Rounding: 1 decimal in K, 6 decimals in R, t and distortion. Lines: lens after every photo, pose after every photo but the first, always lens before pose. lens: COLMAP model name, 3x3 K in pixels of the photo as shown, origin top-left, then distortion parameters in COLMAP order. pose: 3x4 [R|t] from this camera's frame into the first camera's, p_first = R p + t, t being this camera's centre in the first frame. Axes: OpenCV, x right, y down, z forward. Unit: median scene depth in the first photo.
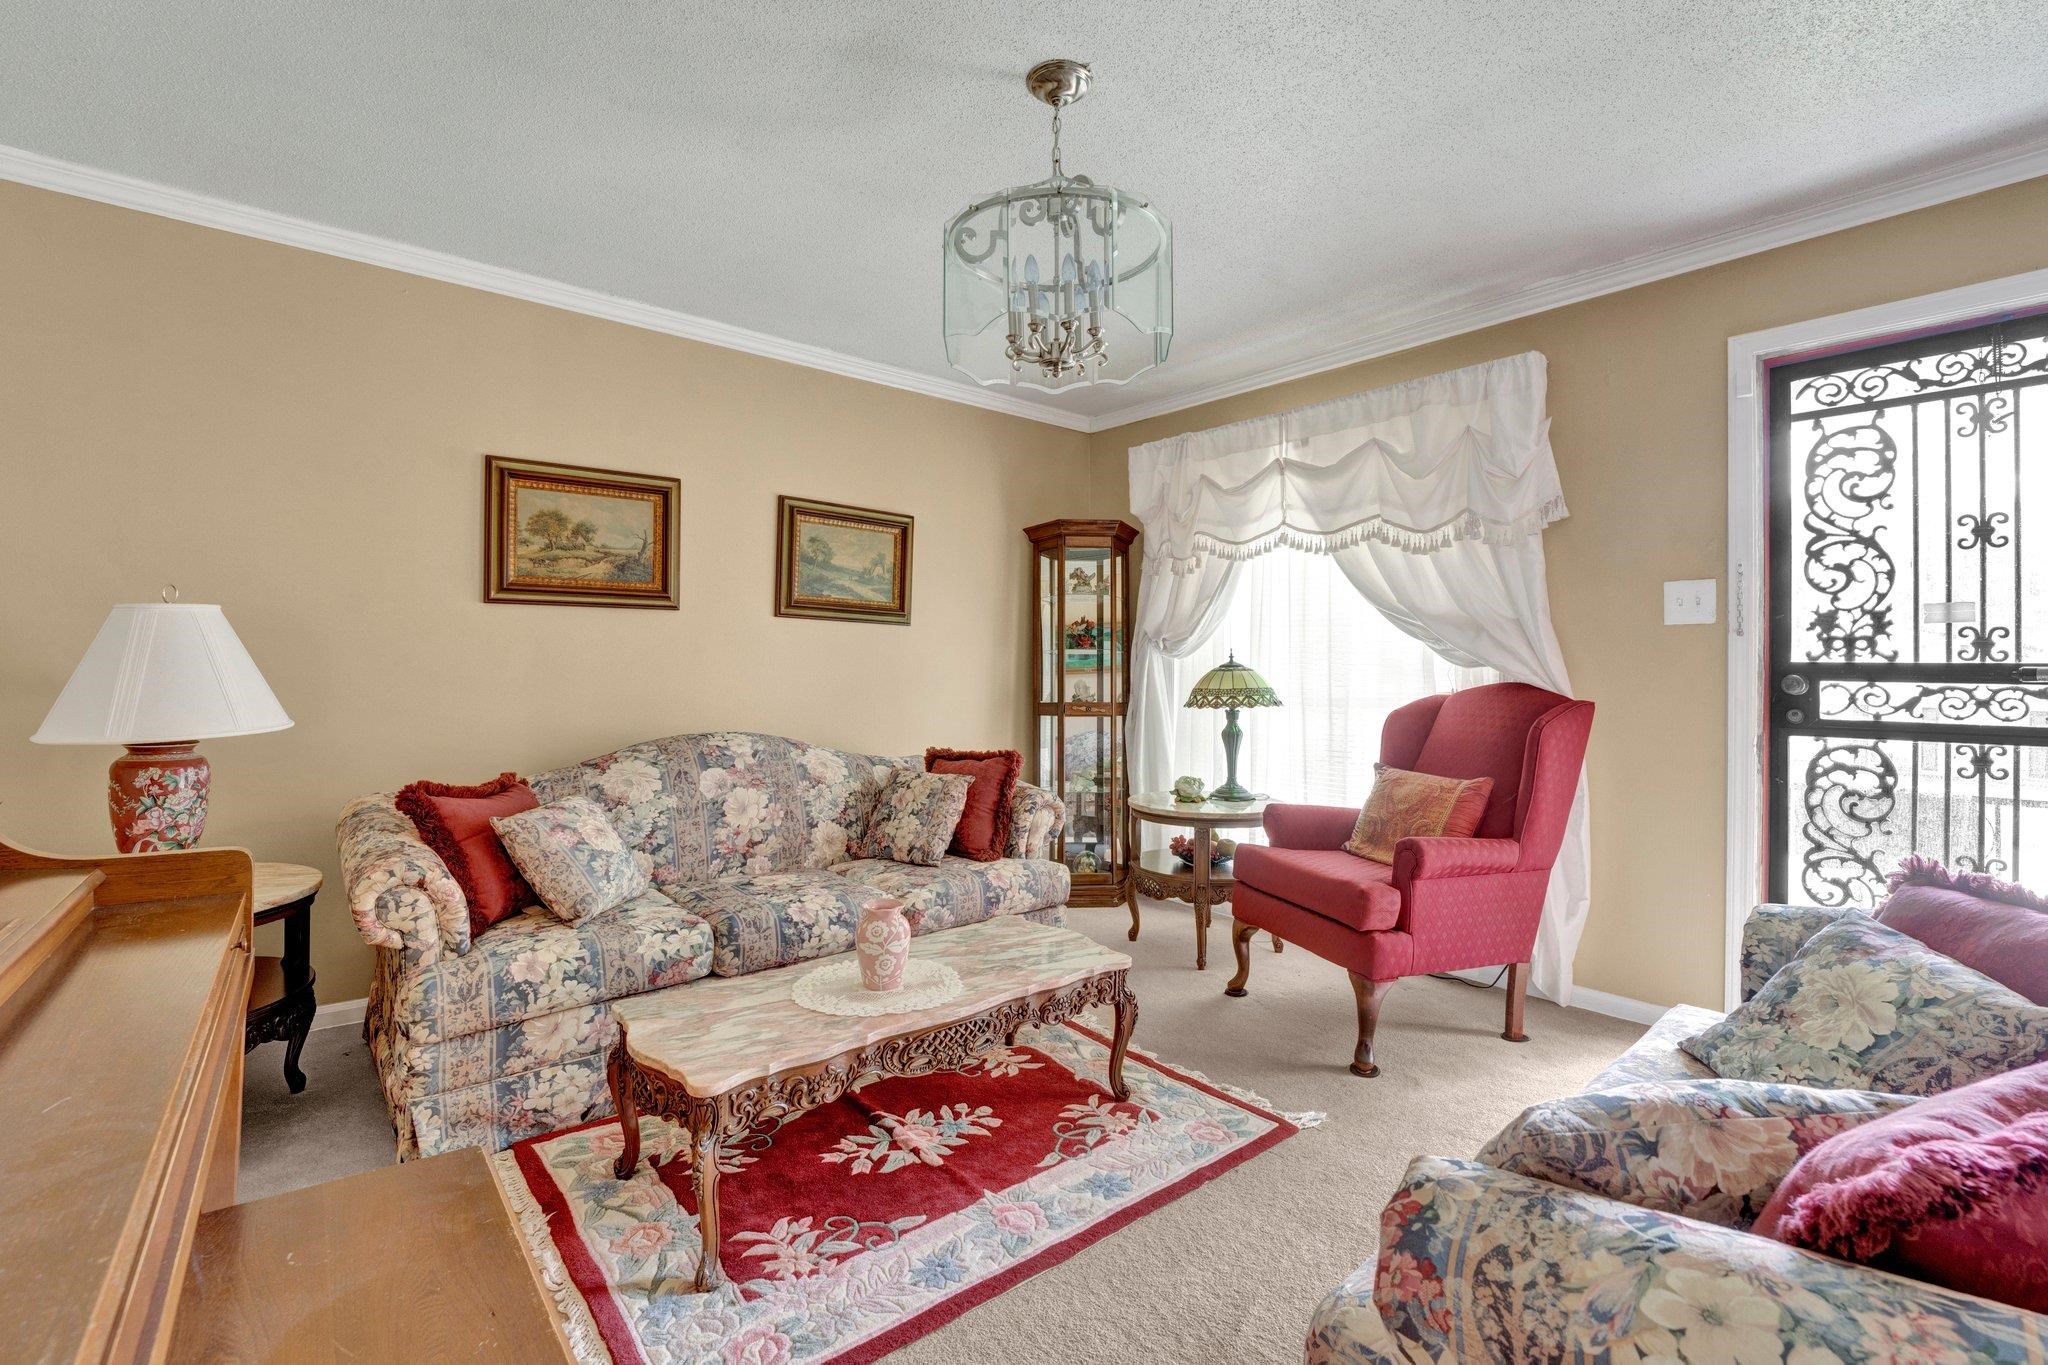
lens RADIAL K [[902.1, 0, 1010.1], [0, 902.1, 681.3], [0, 0, 1]] dist [-0.001502, 0.000215]
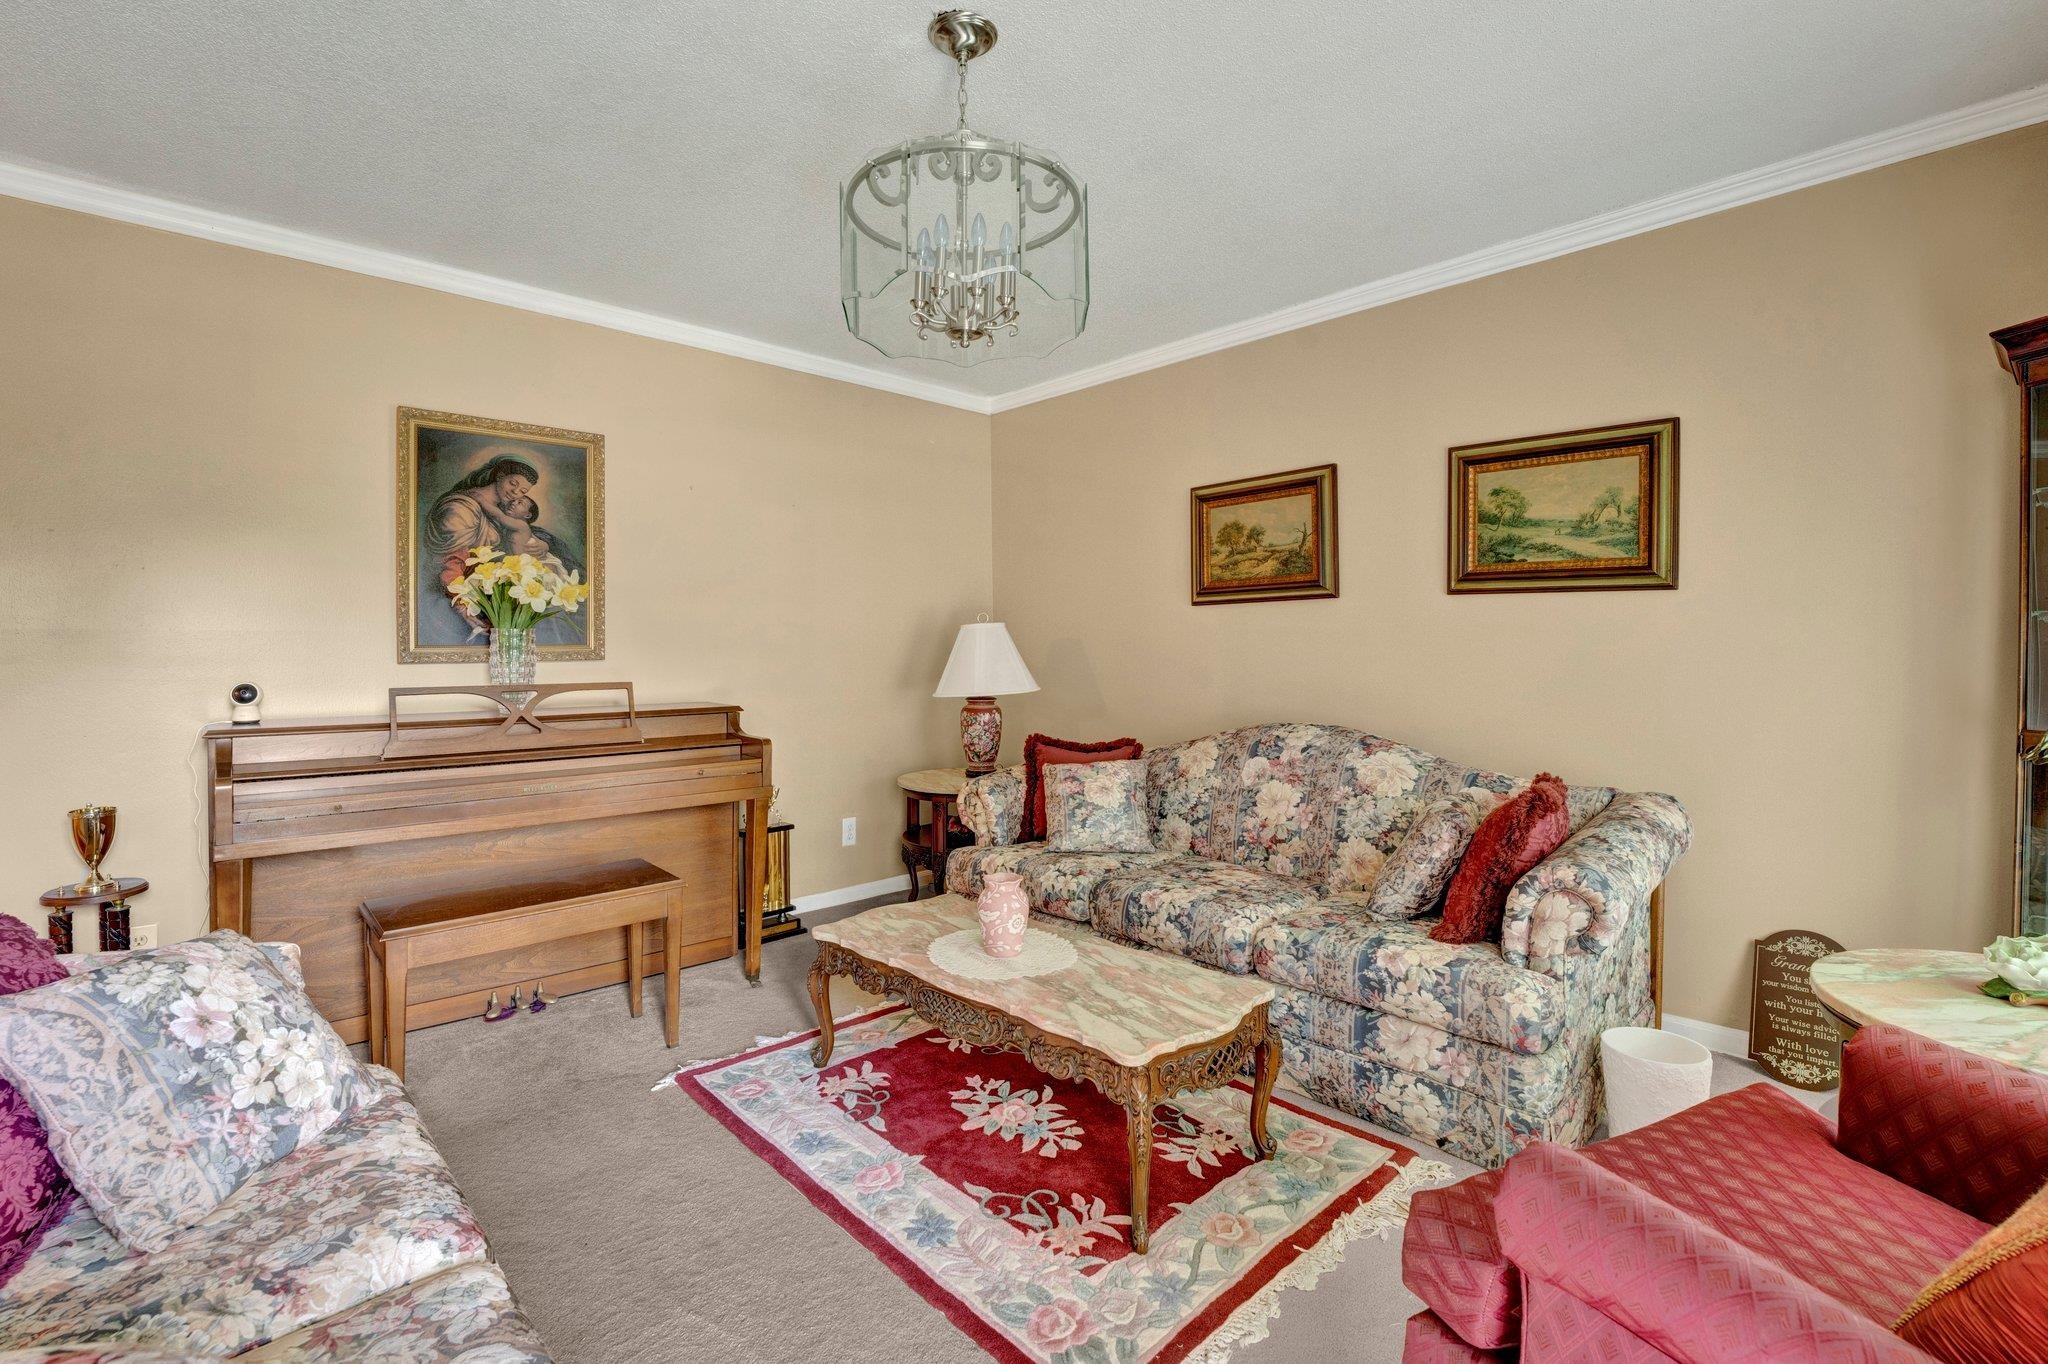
lens RADIAL K [[902.1, 0, 1008.2], [0, 902.1, 662.6], [0, 0, 1]] dist [-0.001502, 0.000215]
pose [[0.077679, 0.004742, -0.996967, 0.641404], [-0.011713, 0.999924, 0.003843, -0.009212], [0.996910, 0.011379, 0.077728, 0.633895]]
